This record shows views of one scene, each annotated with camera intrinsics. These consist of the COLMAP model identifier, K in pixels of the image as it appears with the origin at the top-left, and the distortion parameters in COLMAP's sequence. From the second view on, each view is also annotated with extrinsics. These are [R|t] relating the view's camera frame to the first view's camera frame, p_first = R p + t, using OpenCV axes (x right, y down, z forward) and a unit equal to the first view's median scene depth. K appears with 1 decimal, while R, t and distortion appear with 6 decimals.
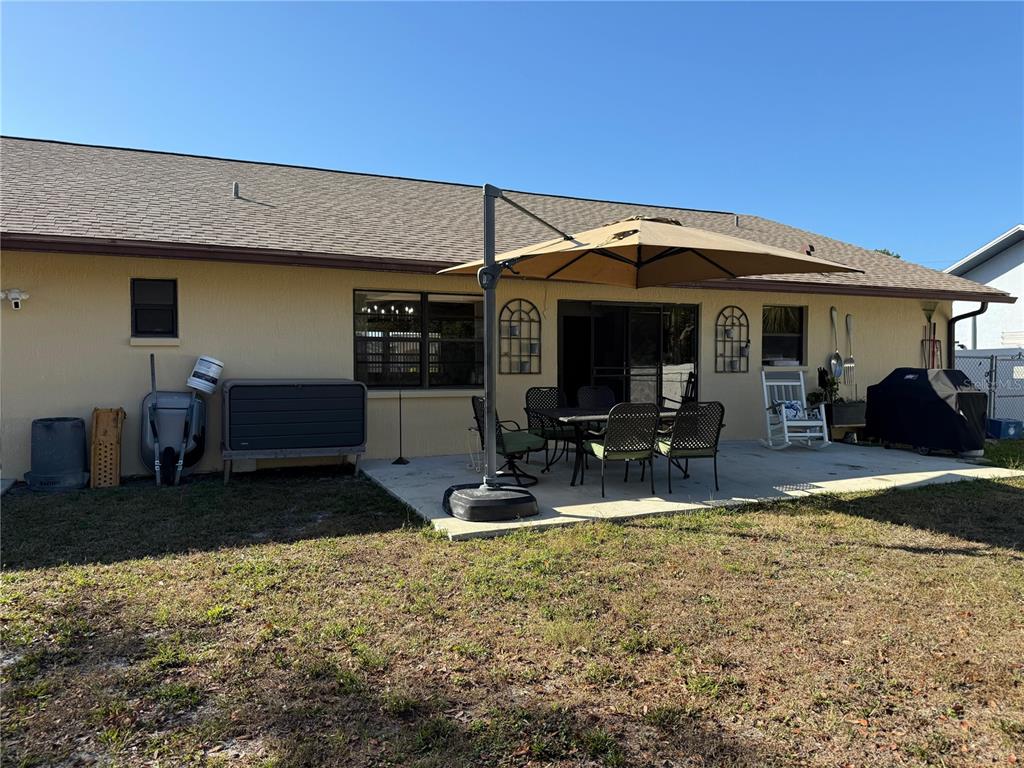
lens RADIAL K [[725.3, 0, 507.0], [0, 725.3, 385.3], [0, 0, 1]] dist [0.119338, -0.229715]
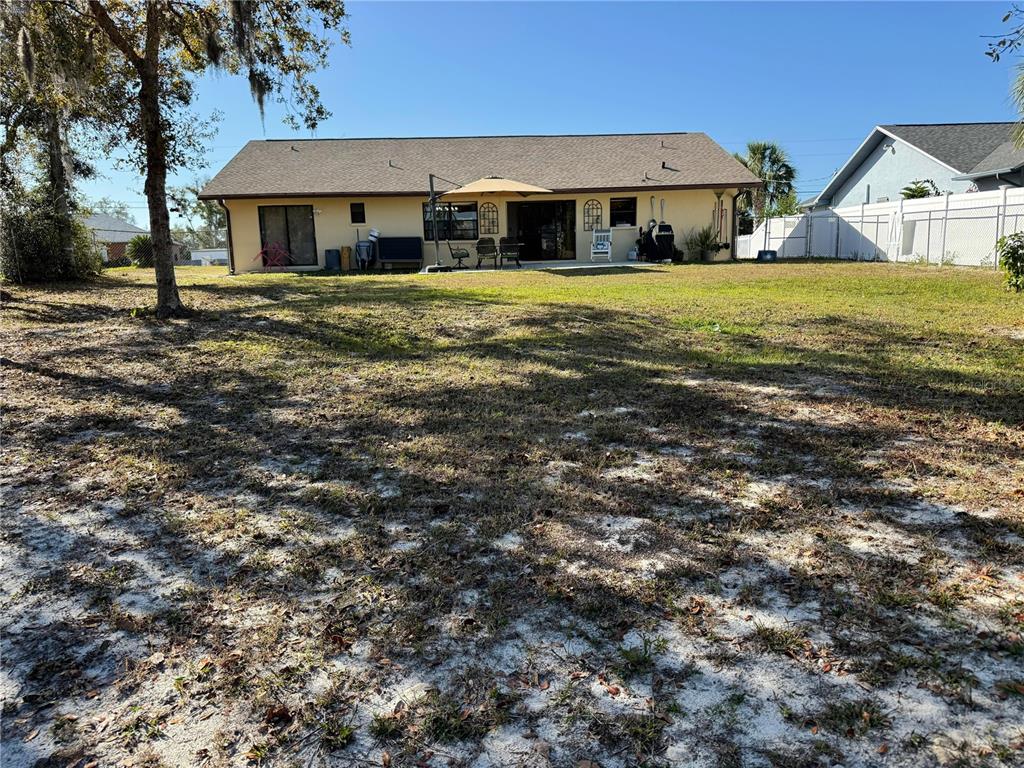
lens RADIAL K [[721.1, 0, 509.6], [0, 721.1, 389.9], [0, 0, 1]] dist [0.114256, -0.182081]
pose [[0.928883, 0.043092, -0.367858, 1.044632], [0.016219, 0.987523, 0.156636, 0.129652], [0.370018, -0.151463, 0.916594, -1.381460]]
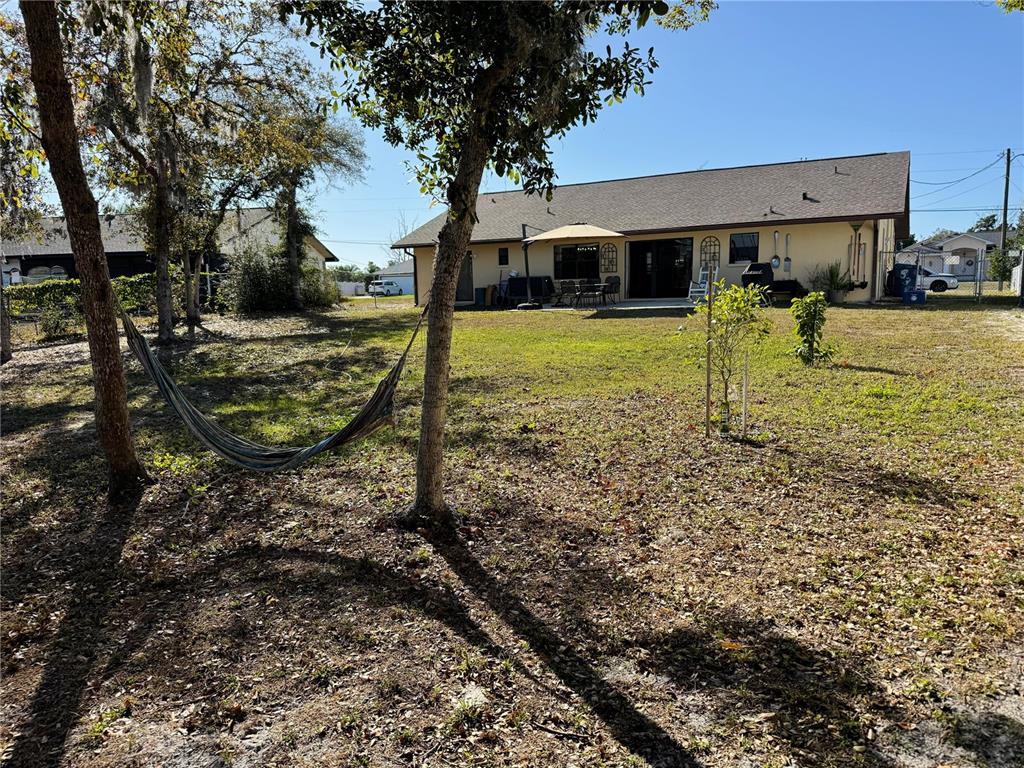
lens RADIAL K [[721.1, 0, 509.6], [0, 721.1, 389.9], [0, 0, 1]] dist [0.114256, -0.182081]
pose [[0.594042, 0.095561, -0.798738, 1.964329], [-0.001351, 0.993036, 0.117802, 0.100491], [0.804433, -0.068901, 0.590035, -0.885250]]
